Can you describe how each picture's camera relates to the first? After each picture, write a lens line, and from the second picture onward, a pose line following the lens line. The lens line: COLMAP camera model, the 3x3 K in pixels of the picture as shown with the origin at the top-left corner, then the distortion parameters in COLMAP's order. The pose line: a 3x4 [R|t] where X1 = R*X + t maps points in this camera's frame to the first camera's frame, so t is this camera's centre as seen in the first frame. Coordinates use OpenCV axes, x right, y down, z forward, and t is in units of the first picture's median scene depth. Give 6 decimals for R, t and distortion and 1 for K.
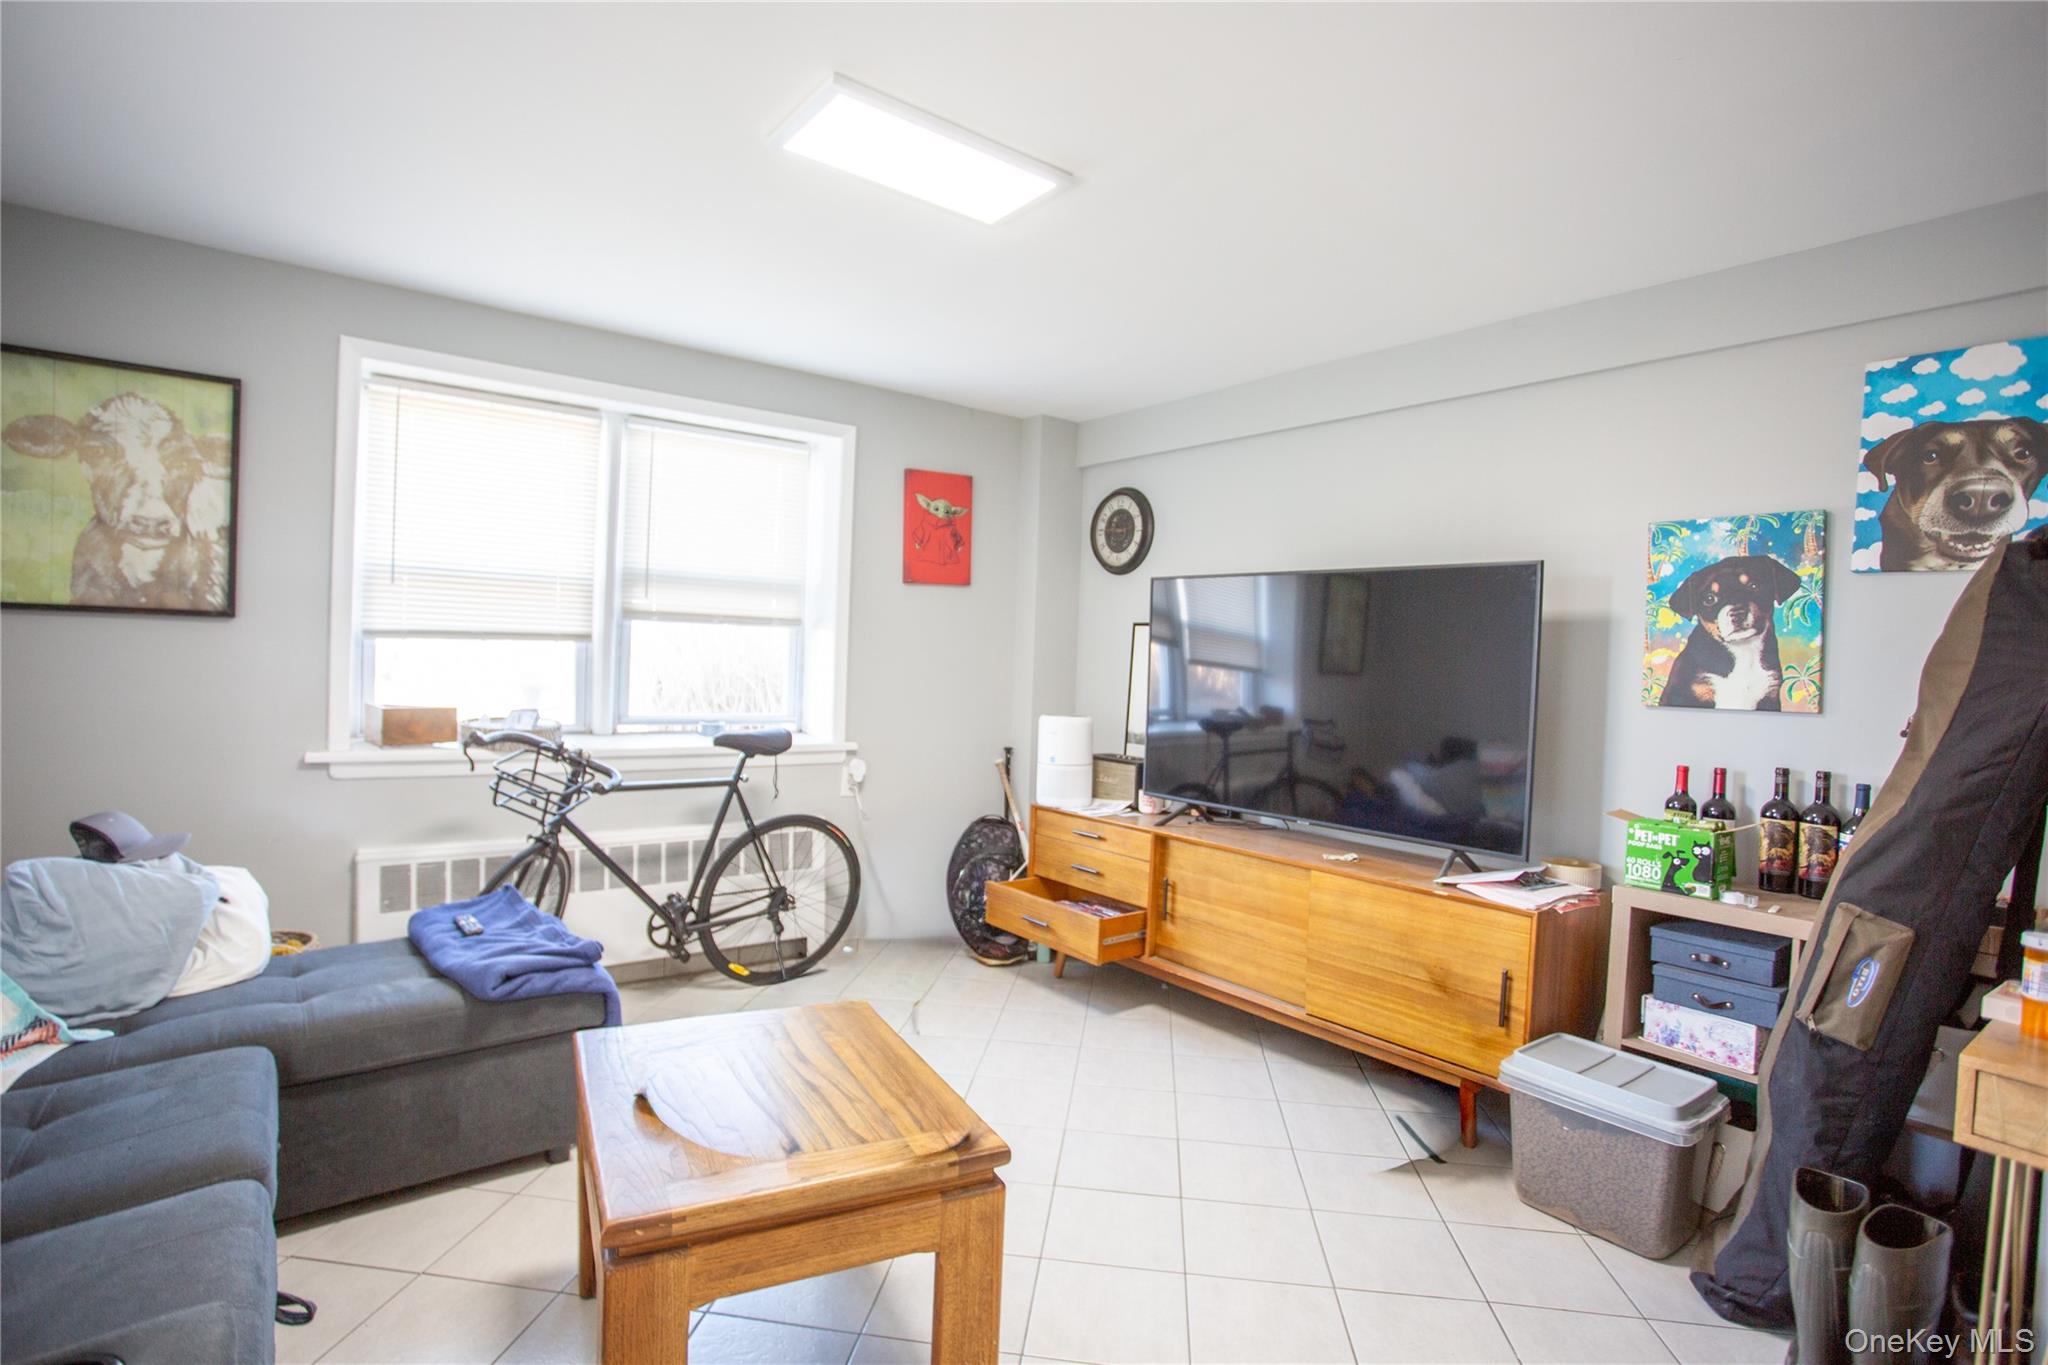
lens RADIAL K [[994.6, 0, 1025.6], [0, 994.6, 680.8], [0, 0, 1]] dist [-0.055317, 0.012850]
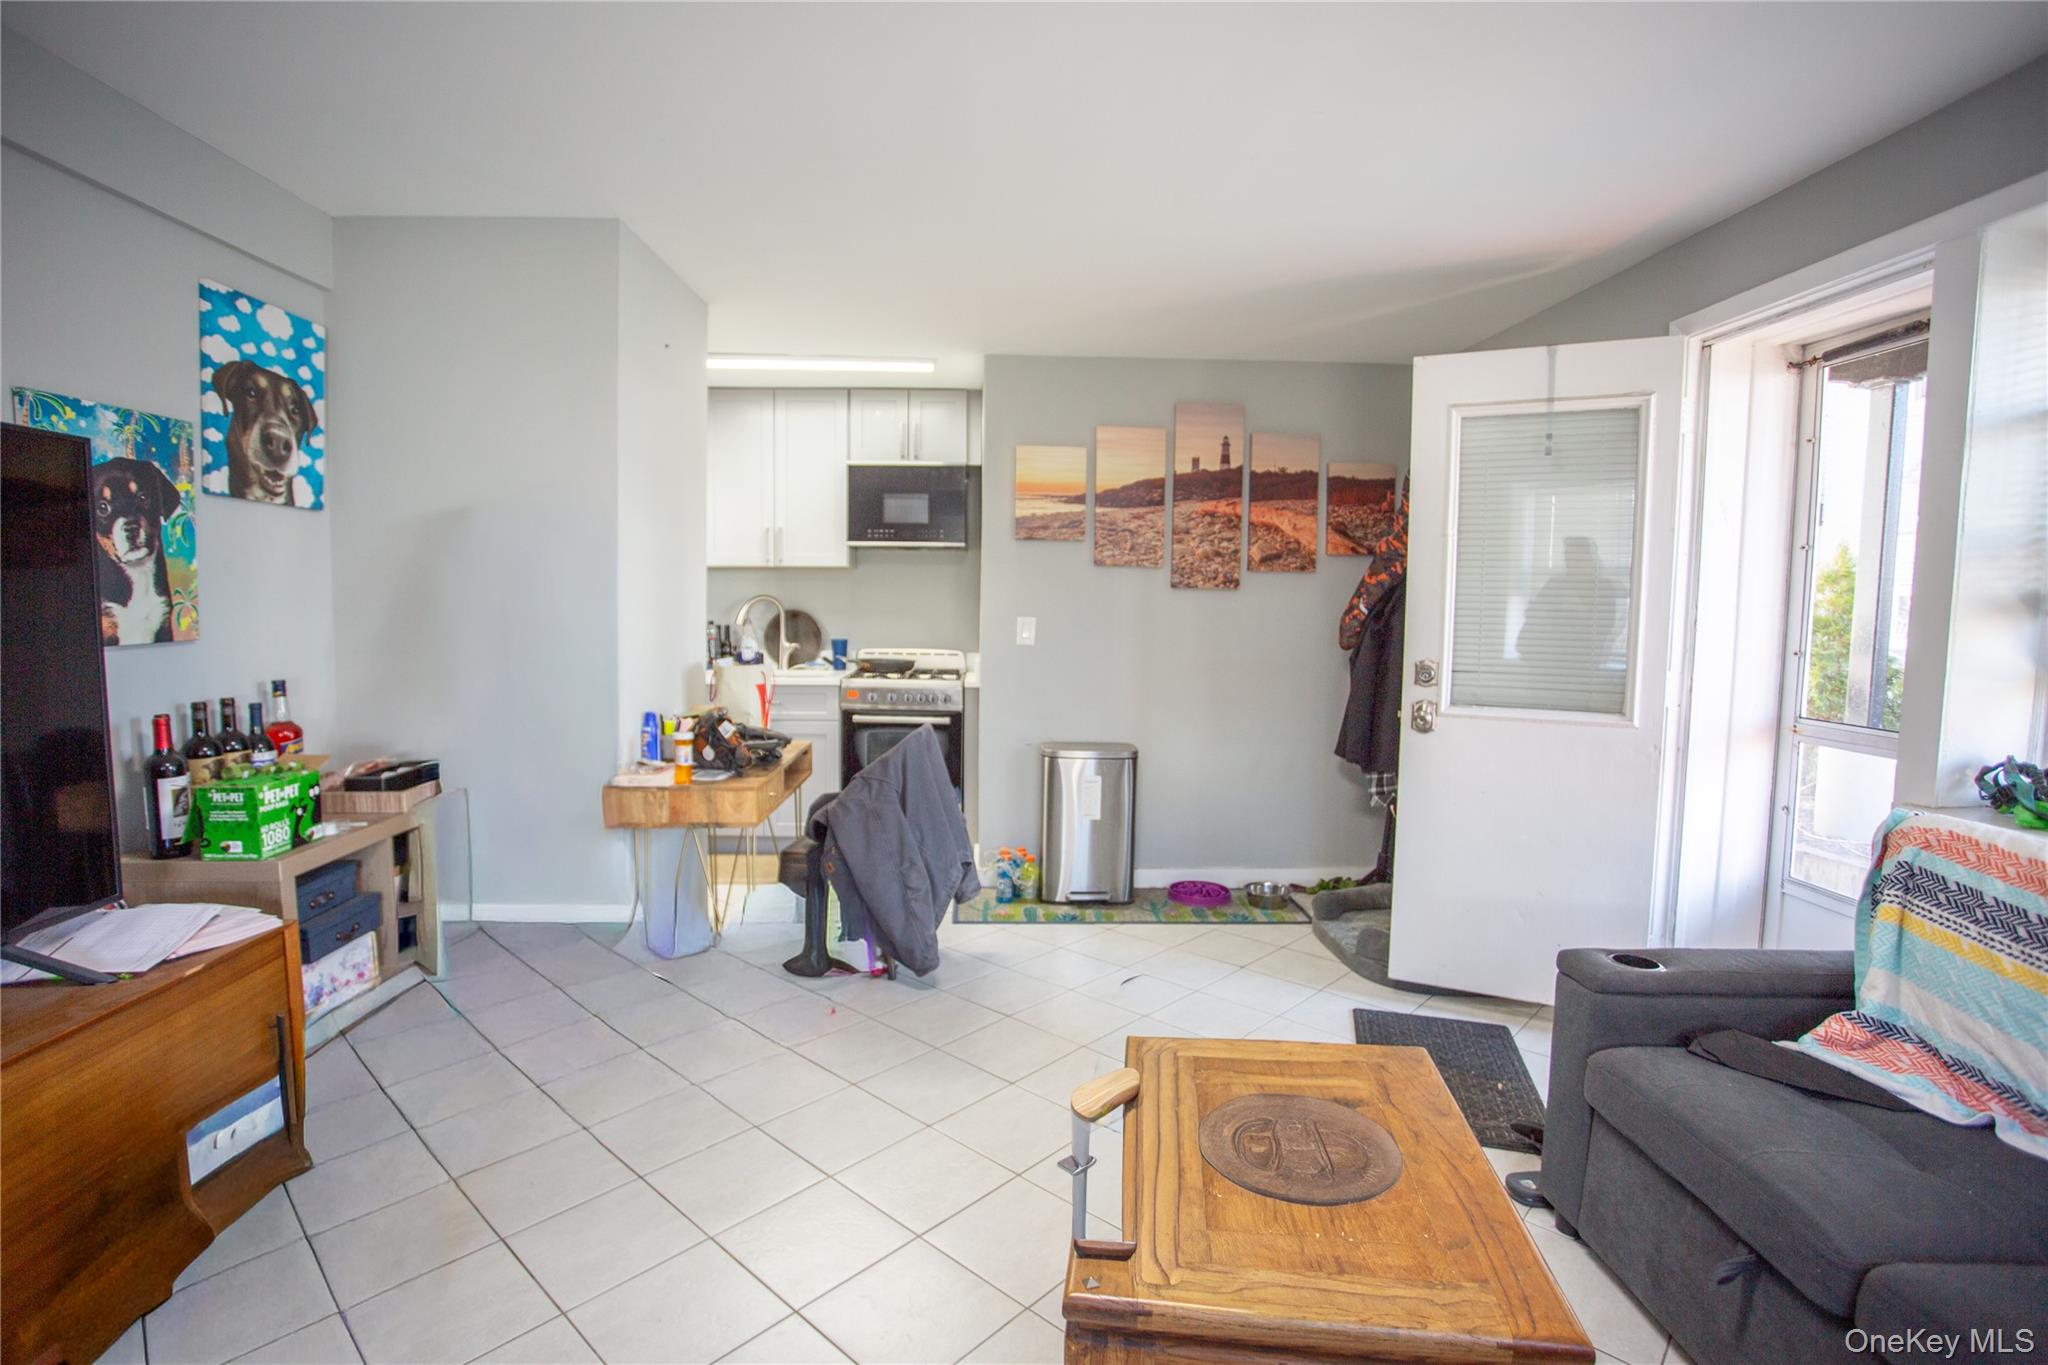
lens RADIAL K [[994.6, 0, 1020.4], [0, 994.6, 678.9], [0, 0, 1]] dist [-0.055317, 0.012850]
pose [[-0.820230, -0.093263, 0.564380, -0.386333], [-0.028281, 0.992025, 0.122829, -0.068475], [-0.571334, 0.084787, -0.816326, 1.335848]]
